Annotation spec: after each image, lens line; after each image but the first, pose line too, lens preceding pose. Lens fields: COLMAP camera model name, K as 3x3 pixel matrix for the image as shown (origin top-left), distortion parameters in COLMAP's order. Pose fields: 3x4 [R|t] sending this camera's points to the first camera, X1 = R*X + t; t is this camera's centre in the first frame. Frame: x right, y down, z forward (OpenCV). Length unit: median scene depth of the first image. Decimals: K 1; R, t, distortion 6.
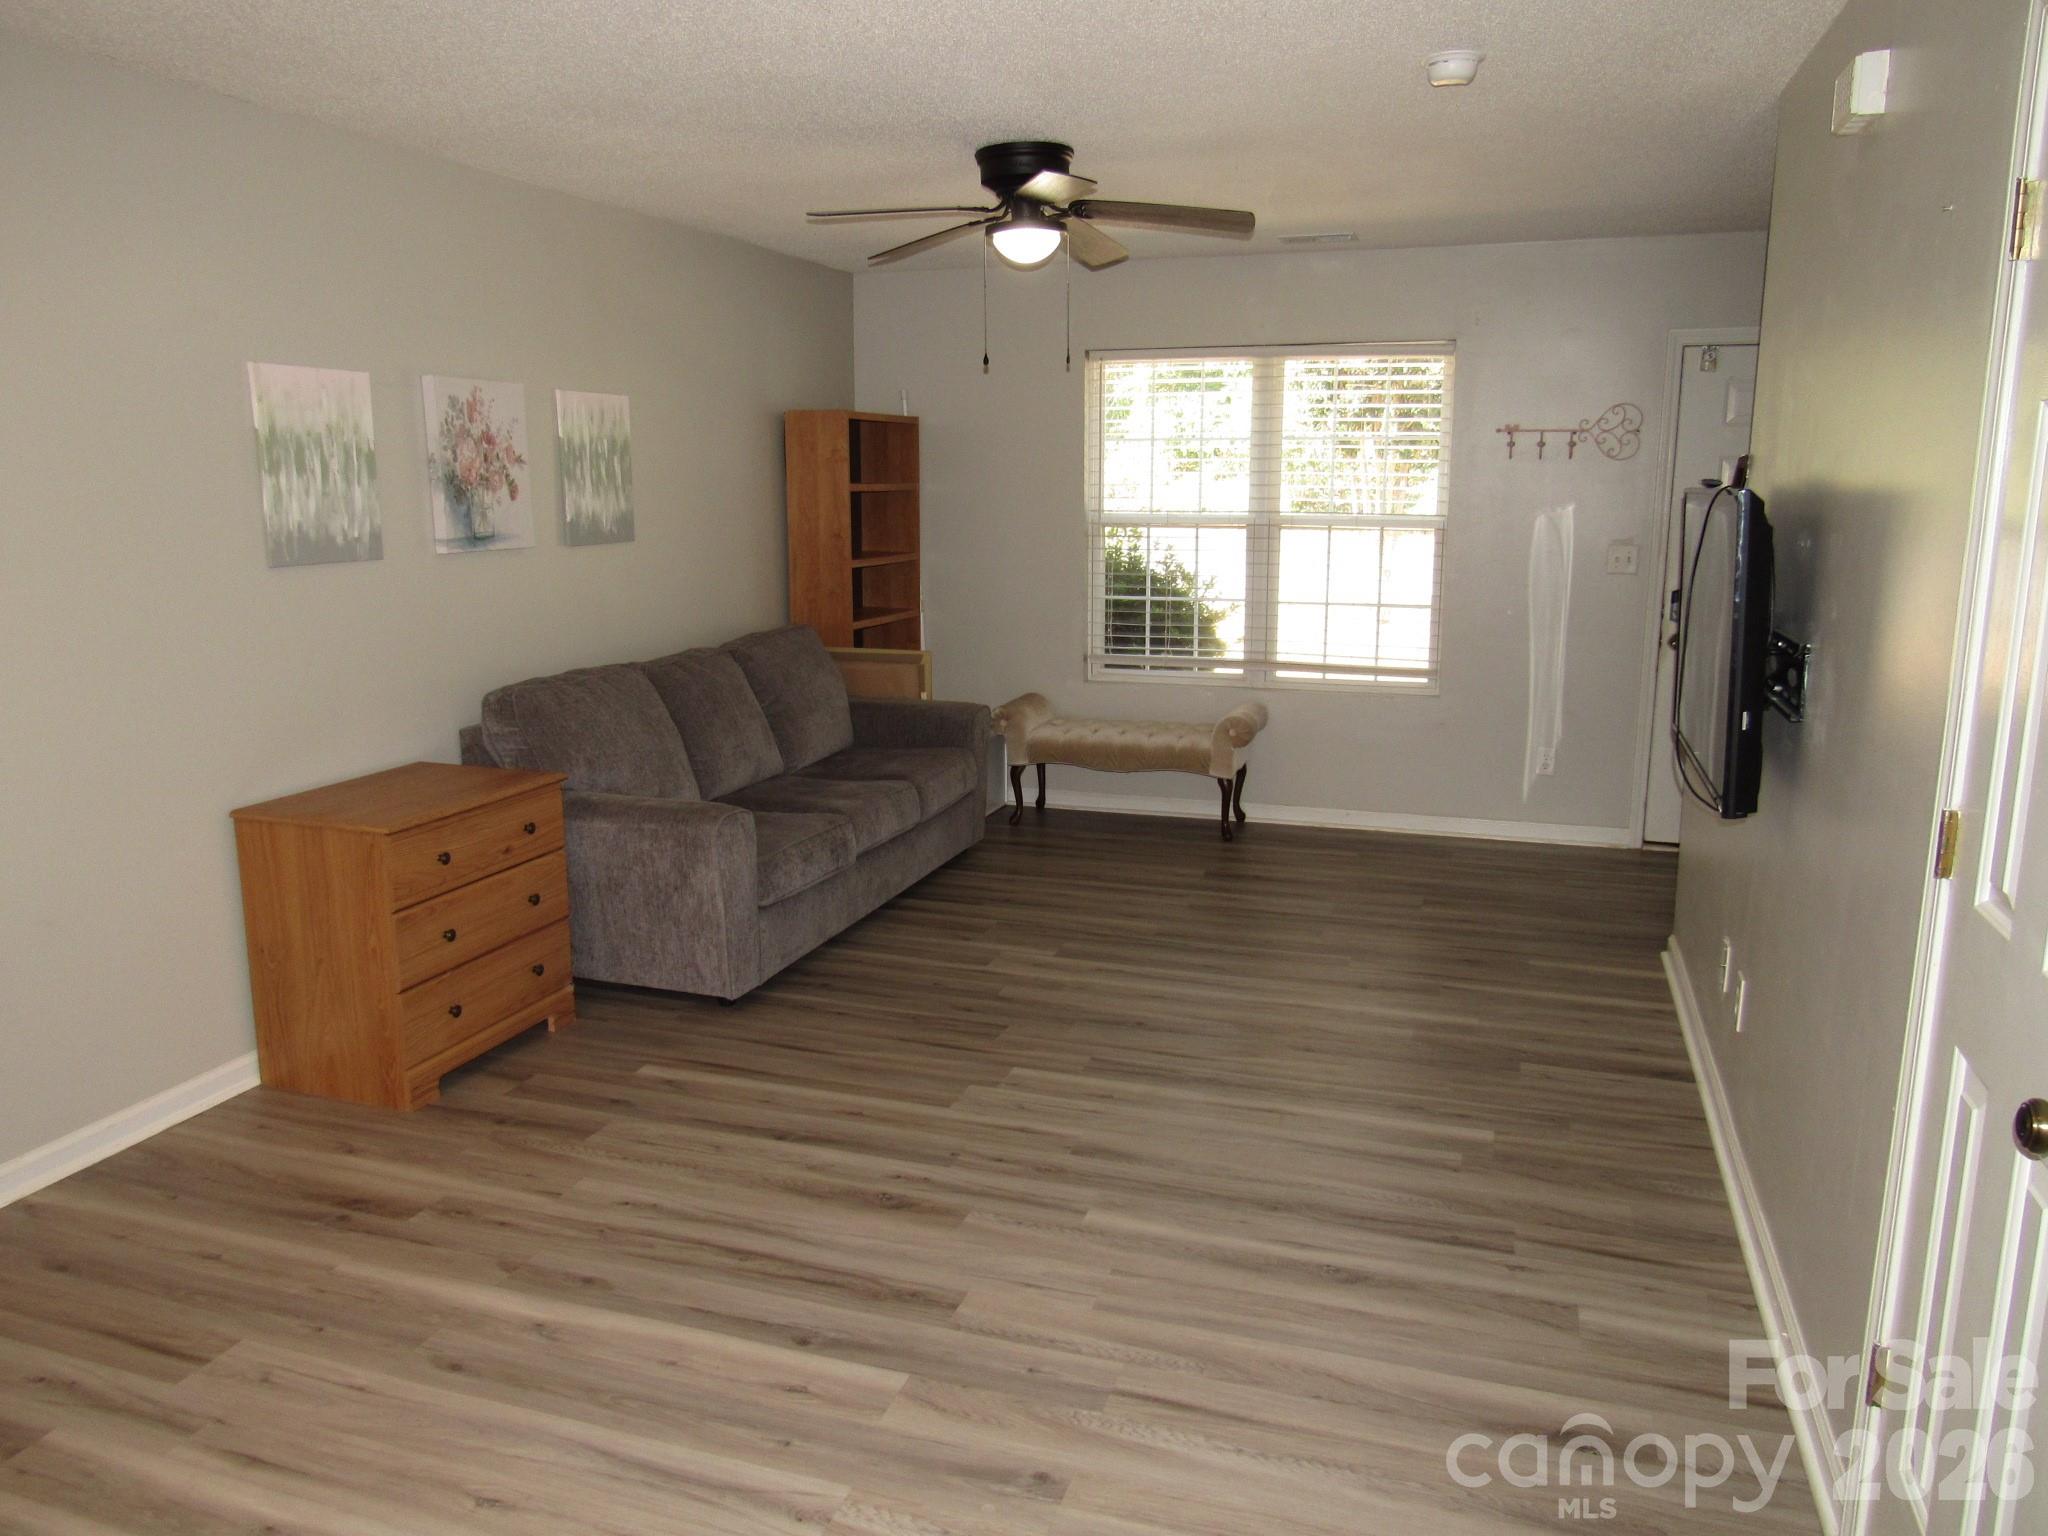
lens RADIAL K [[1474.9, 0, 1017.5], [0, 1474.9, 766.8], [0, 0, 1]] dist [-0.020400, 0.001551]
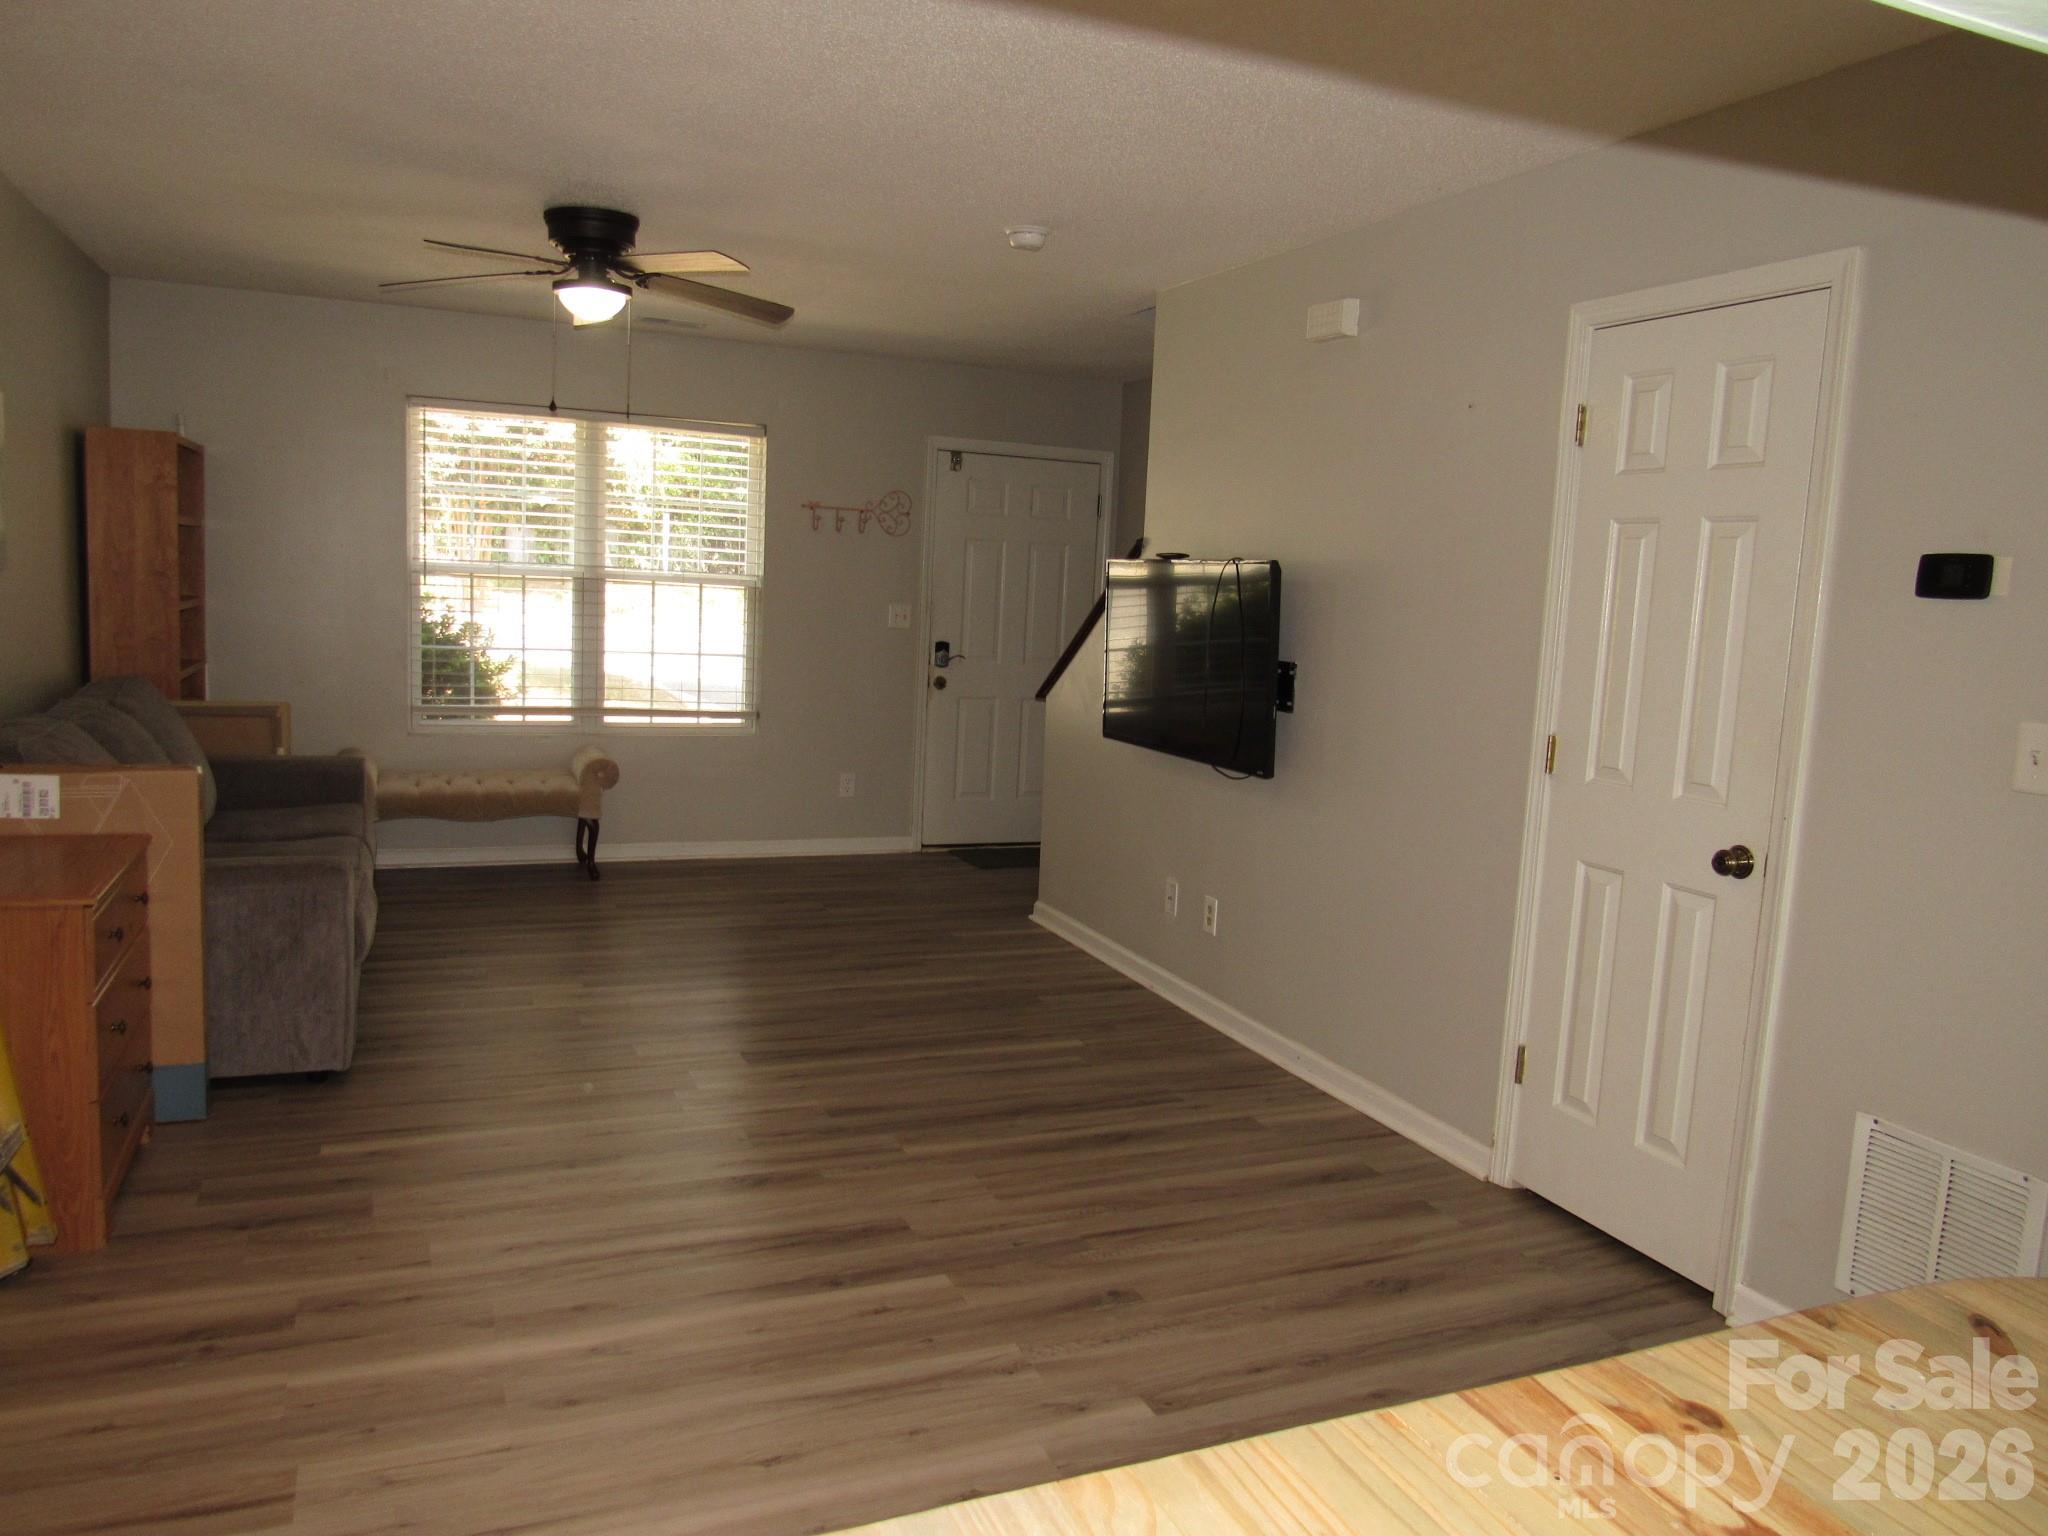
lens RADIAL K [[1474.9, 0, 1017.5], [0, 1474.9, 766.8], [0, 0, 1]] dist [-0.020400, 0.001551]
pose [[0.740990, -0.047228, 0.669853, -0.492176], [0.079740, 0.996654, -0.017940, 0.020441], [-0.666765, 0.066708, 0.742277, 0.034591]]
